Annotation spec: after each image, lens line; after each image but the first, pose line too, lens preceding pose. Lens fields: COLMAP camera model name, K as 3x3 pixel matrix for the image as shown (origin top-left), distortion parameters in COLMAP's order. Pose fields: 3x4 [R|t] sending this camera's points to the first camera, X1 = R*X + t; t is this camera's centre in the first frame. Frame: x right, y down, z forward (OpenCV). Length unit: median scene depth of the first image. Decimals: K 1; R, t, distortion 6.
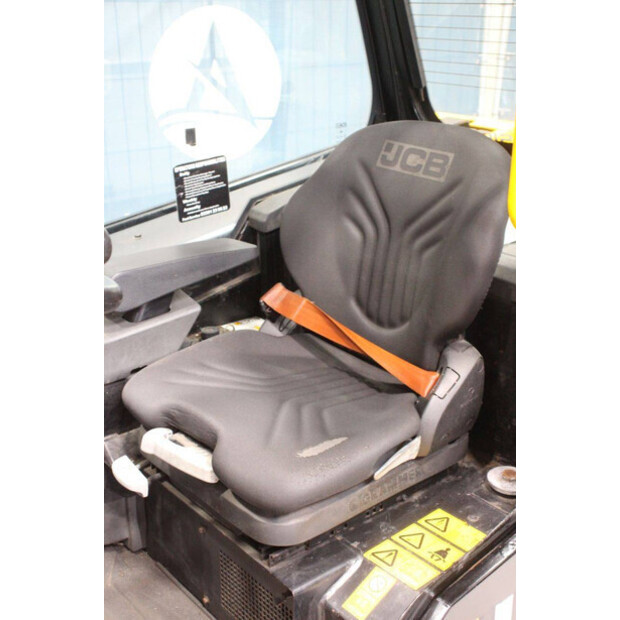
lens RADIAL K [[831.9, 0, 310.0], [0, 831.9, 310.0], [0, 0, 1]] dist [0.003924, 0.017794]
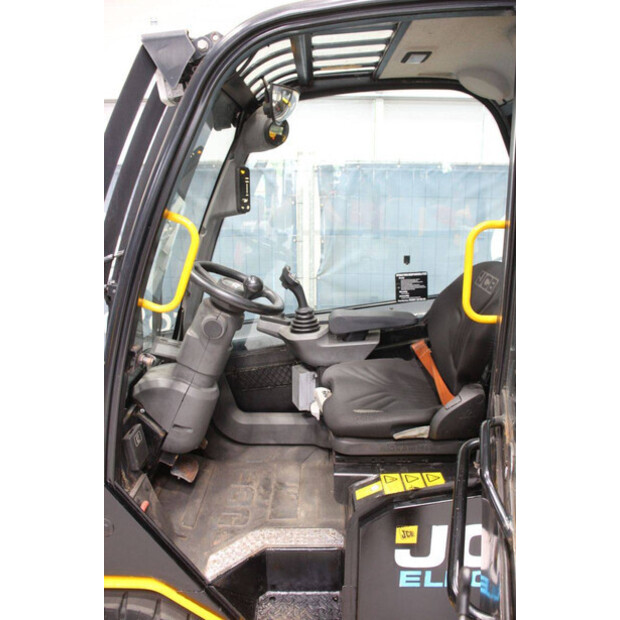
lens RADIAL K [[508.9, 0, 310.0], [0, 508.9, 310.0], [0, 0, 1]] dist [-0.171462, 0.158021]
pose [[0.752983, 0.156773, -0.639092, 0.459309], [-0.235544, 0.971068, -0.039311, 0.007848], [0.614439, 0.180135, 0.768125, -0.035736]]
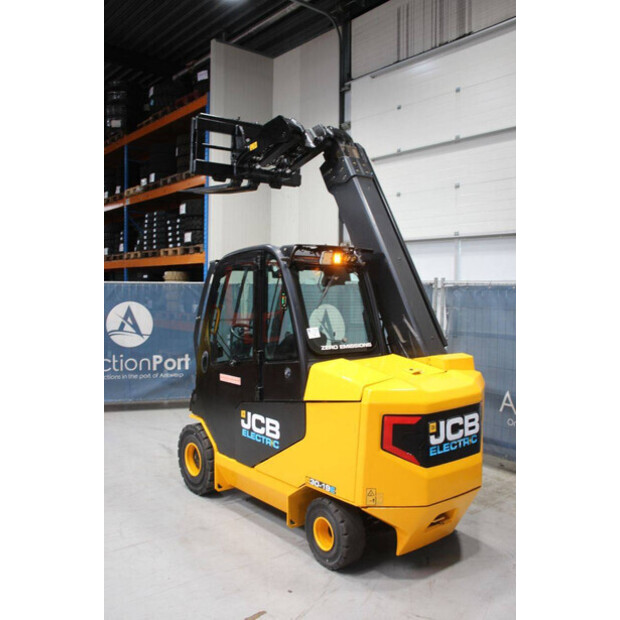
lens RADIAL K [[583.9, 0, 310.0], [0, 583.9, 310.0], [0, 0, 1]] dist [-0.146147, 0.190436]
pose [[-0.021299, 0.034528, -0.999177, 2.837213], [-0.374202, 0.926484, 0.039993, -0.393337], [0.927103, 0.374746, -0.006813, 0.848807]]
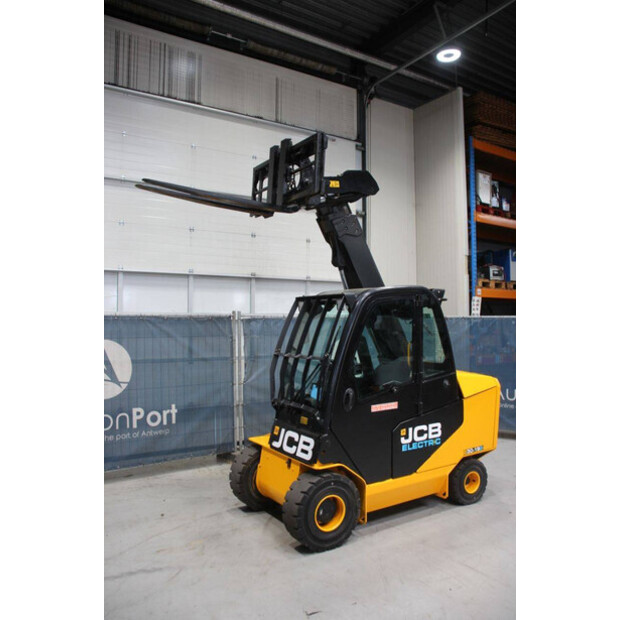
lens RADIAL K [[508.9, 0, 310.0], [0, 508.9, 310.0], [0, 0, 1]] dist [-0.171462, 0.158021]
pose [[0.991320, -0.005998, -0.131336, -0.007213], [-0.045054, 0.922972, -0.382220, 0.732165], [0.123512, 0.384820, 0.914690, -2.044233]]
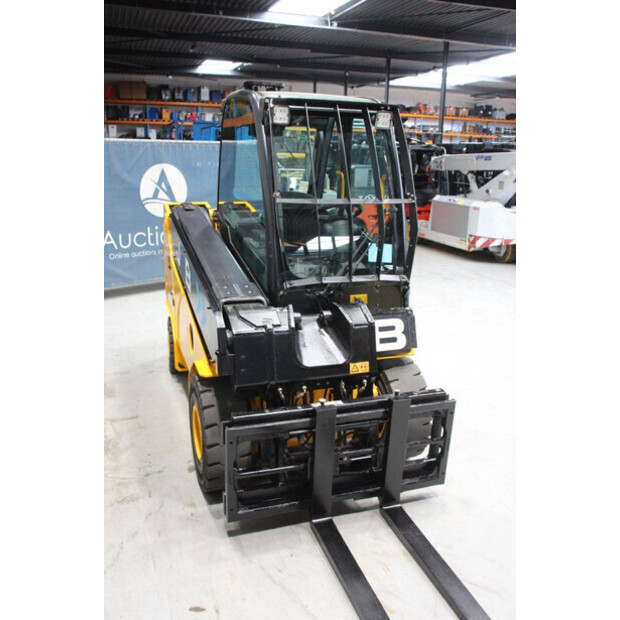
lens RADIAL K [[583.9, 0, 310.0], [0, 583.9, 310.0], [0, 0, 1]] dist [-0.146147, 0.190436]
pose [[0.358812, -0.239599, 0.902134, -2.209673], [0.322042, 0.938925, 0.121282, 0.009781], [-0.876095, 0.247007, 0.414059, -0.118707]]
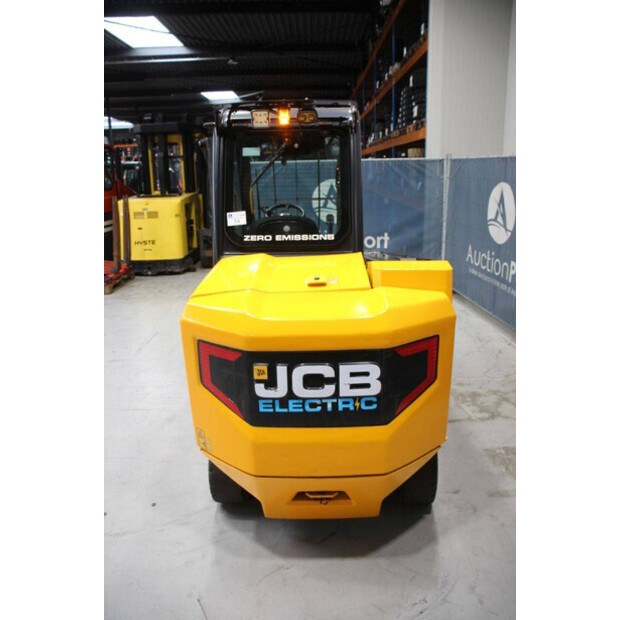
lens RADIAL K [[508.9, 0, 310.0], [0, 508.9, 310.0], [0, 0, 1]] dist [-0.171462, 0.158021]
pose [[-0.654506, 0.213945, -0.725155, 1.498443], [-0.260602, 0.836512, 0.482011, -0.825990], [0.709724, 0.504456, -0.491748, 2.027739]]
